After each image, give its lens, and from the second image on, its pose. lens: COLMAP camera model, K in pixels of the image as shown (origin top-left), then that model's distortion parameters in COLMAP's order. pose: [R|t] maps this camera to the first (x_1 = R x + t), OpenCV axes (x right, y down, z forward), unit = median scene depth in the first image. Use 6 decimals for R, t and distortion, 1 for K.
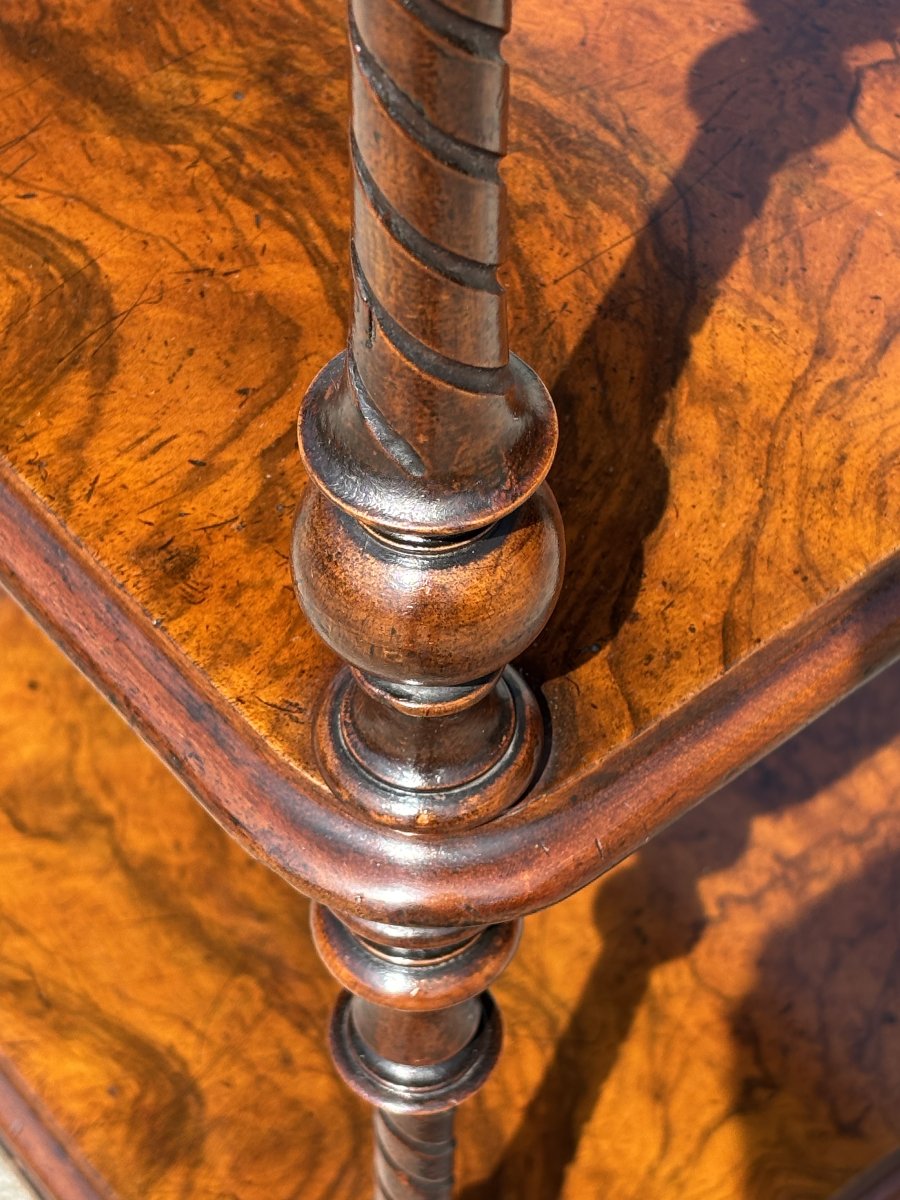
lens RADIAL K [[2767.1, 0, 450.0], [0, 2767.1, 600.0], [0, 0, 1]] dist [0.275782, -1.169703]
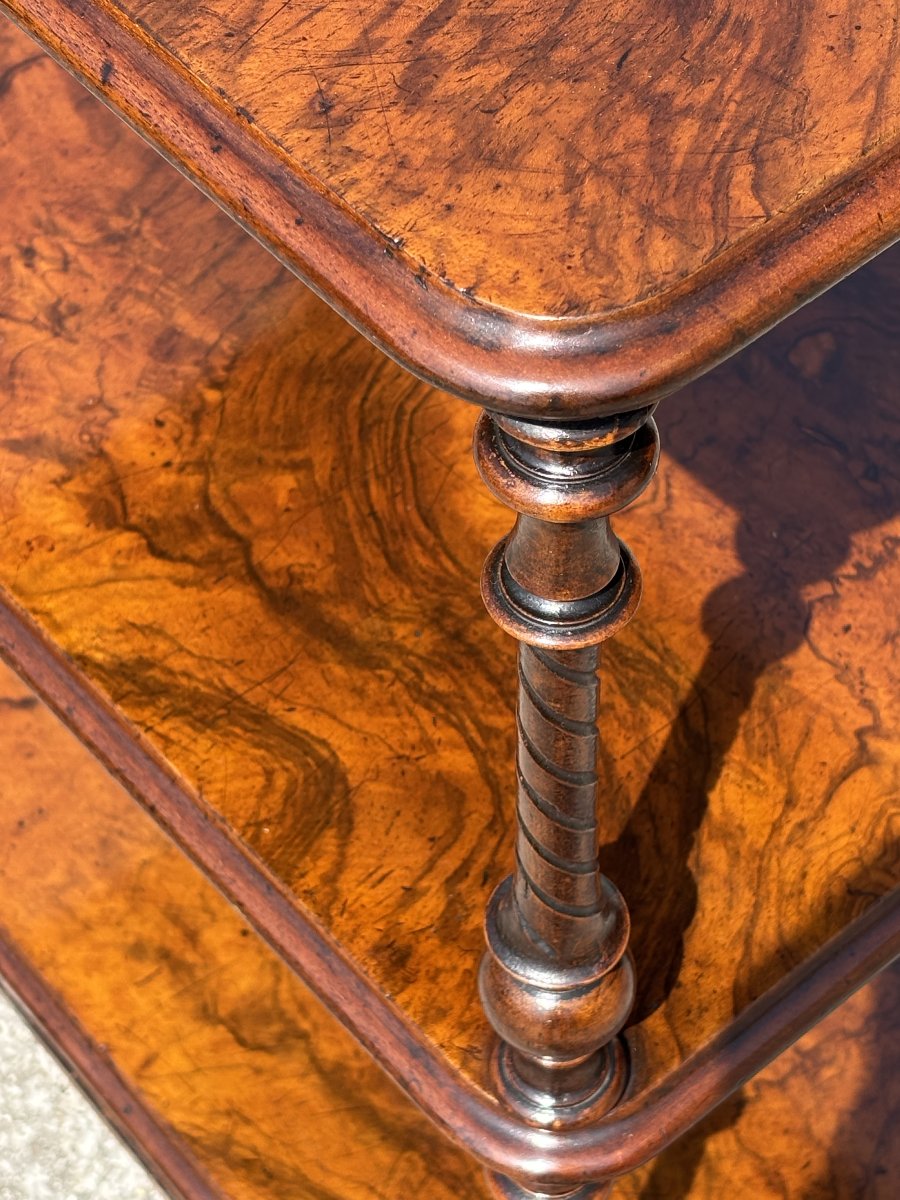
lens RADIAL K [[2767.1, 0, 450.0], [0, 2767.1, 600.0], [0, 0, 1]] dist [0.275782, -1.169703]
pose [[0.999207, -0.032650, -0.022801, -0.022339], [0.032418, 0.999419, -0.010485, -0.195078], [0.023130, 0.009737, 0.999685, -0.610695]]
